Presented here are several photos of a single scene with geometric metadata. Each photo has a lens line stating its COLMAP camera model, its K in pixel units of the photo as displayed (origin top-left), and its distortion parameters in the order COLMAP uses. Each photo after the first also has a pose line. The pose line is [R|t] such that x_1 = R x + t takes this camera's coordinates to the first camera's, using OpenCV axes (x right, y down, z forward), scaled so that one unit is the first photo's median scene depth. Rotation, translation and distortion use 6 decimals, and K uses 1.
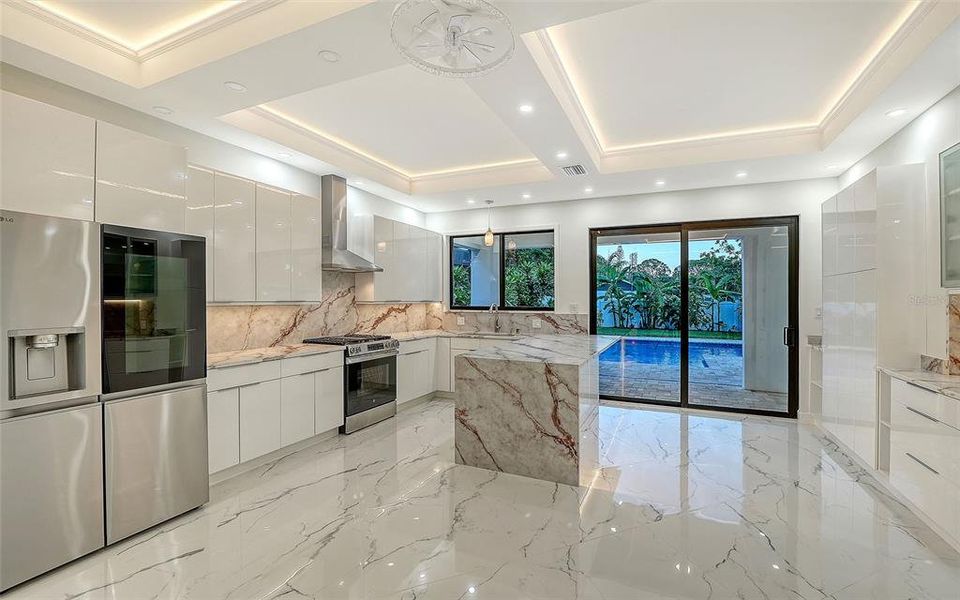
lens RADIAL K [[356.8, 0, 480.5], [0, 356.8, 302.9], [0, 0, 1]] dist [-0.000043, 0.000002]
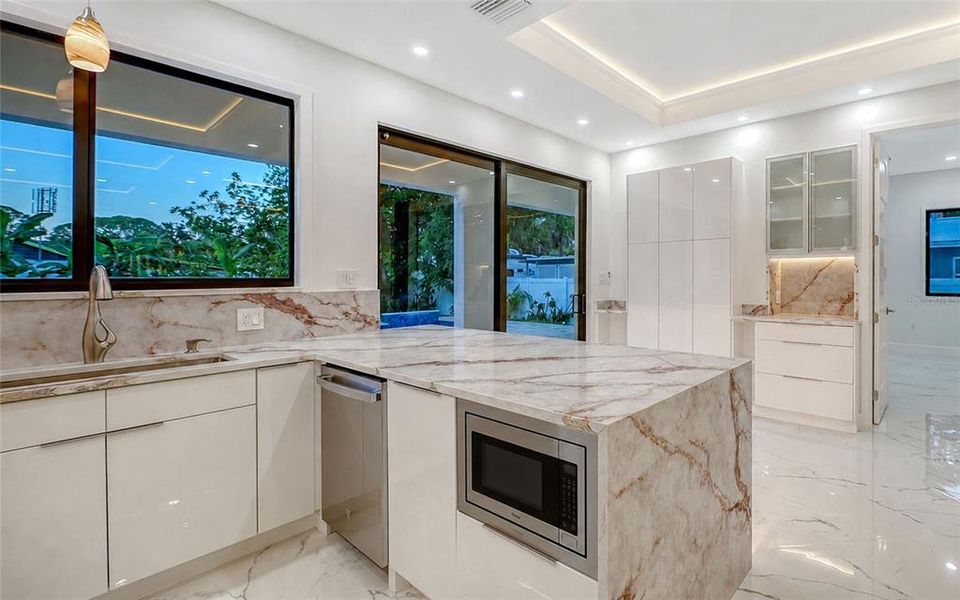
lens RADIAL K [[455.6, 0, 532.0], [0, 455.6, 276.6], [0, 0, 1]] dist [0.005562, 0.000052]
pose [[0.220956, 0.002940, 0.975279, -0.284225], [0.011569, 0.999917, -0.005635, 0.018088], [-0.975215, 0.012528, 0.220903, 0.616251]]
